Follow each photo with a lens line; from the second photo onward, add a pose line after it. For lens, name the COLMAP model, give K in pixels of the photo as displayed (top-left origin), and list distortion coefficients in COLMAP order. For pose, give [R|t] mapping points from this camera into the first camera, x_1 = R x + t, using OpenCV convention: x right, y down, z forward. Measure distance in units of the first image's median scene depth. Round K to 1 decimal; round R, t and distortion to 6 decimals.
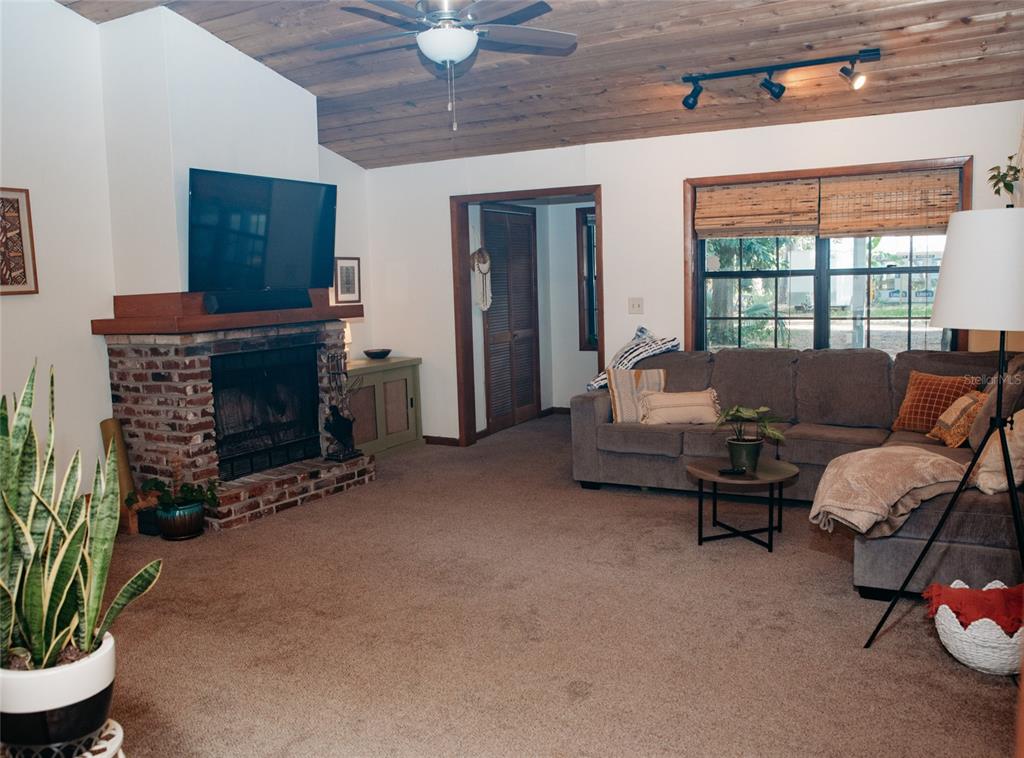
lens RADIAL K [[877.3, 0, 512.0], [0, 877.3, 379.0], [0, 0, 1]] dist [-0.007117, -0.006145]
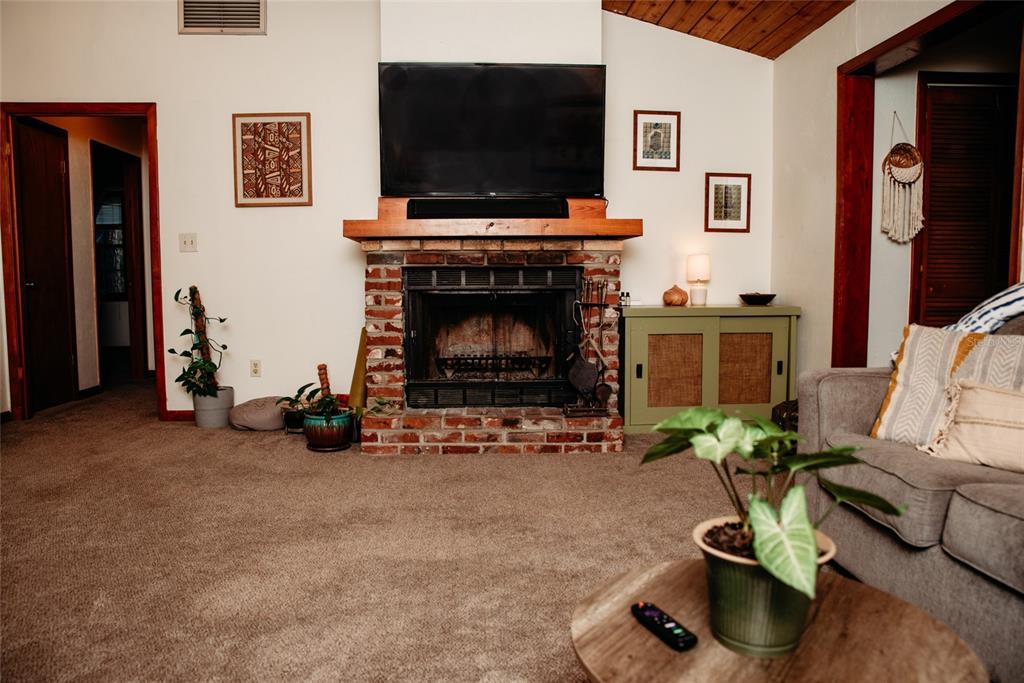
lens RADIAL K [[724.7, 0, 512.0], [0, 724.7, 341.5], [0, 0, 1]] dist [-0.125671, 0.087311]
pose [[0.539590, 0.098612, -0.836133, 0.339043], [-0.110534, 0.992818, 0.045759, 0.004375], [0.834641, 0.067730, 0.546615, 0.656934]]
